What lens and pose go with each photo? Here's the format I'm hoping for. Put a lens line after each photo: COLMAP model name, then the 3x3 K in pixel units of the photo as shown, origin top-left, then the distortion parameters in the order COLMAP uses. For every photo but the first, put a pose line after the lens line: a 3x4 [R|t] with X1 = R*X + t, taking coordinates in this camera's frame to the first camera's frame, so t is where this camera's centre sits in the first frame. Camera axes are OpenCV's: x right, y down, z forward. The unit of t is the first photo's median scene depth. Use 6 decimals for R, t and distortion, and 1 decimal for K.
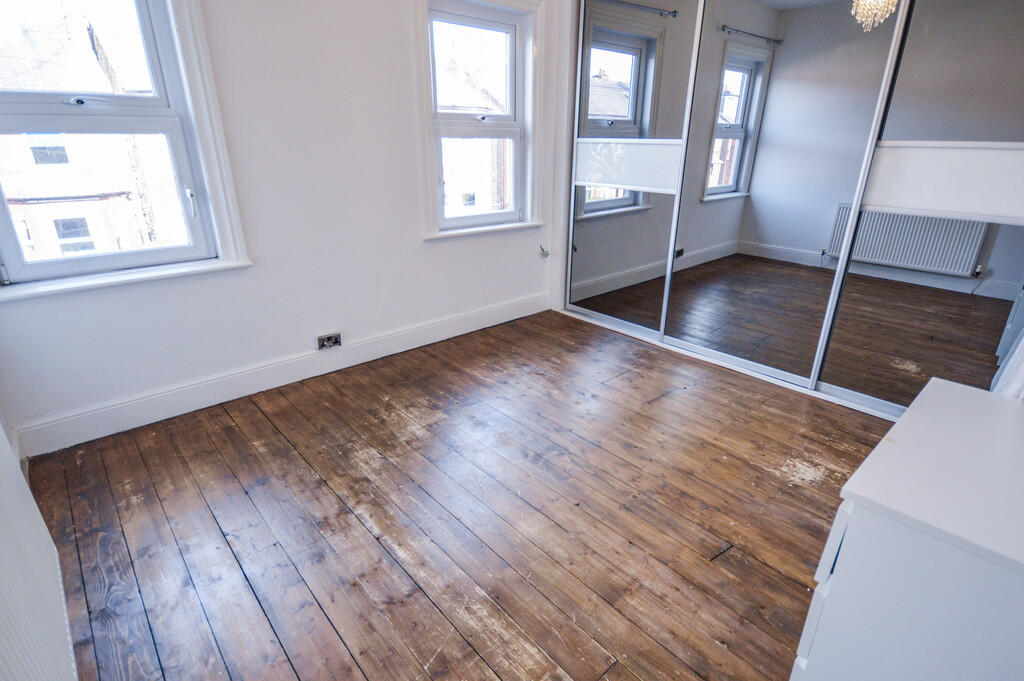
lens RADIAL K [[517.9, 0, 512.0], [0, 517.9, 340.5], [0, 0, 1]] dist [0.026194, -0.000009]
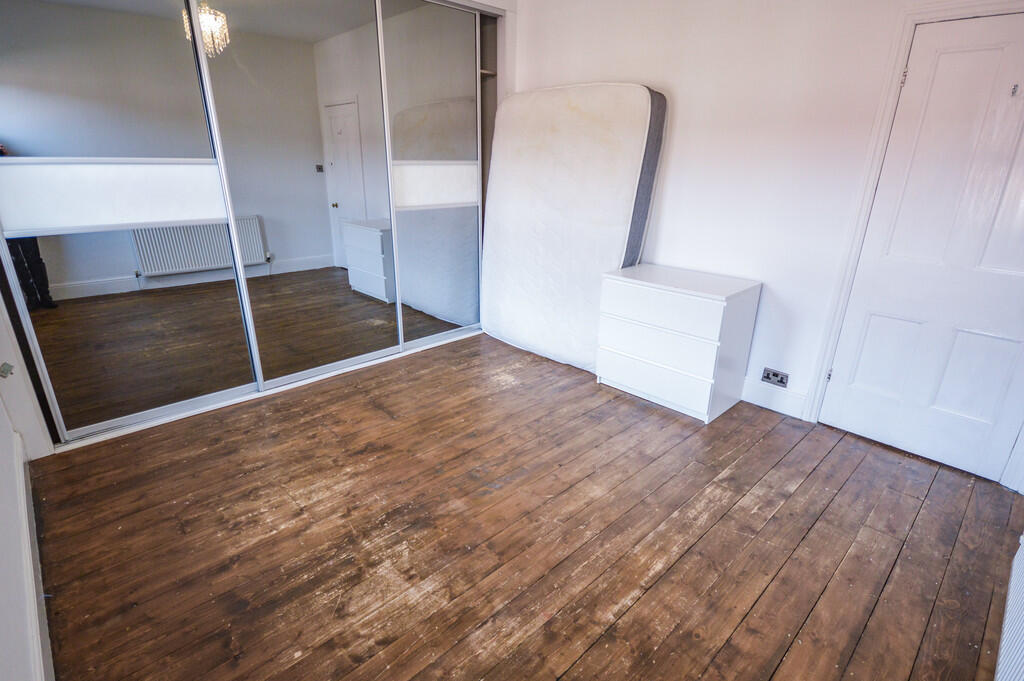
lens RADIAL K [[505.5, 0, 509.7], [0, 505.5, 343.8], [0, 0, 1]] dist [0.002702, 0.001038]
pose [[-0.025452, -0.347639, 0.937283, -0.629861], [0.357812, 0.872303, 0.333254, -0.259477], [-0.933447, 0.343853, 0.102188, 0.656585]]
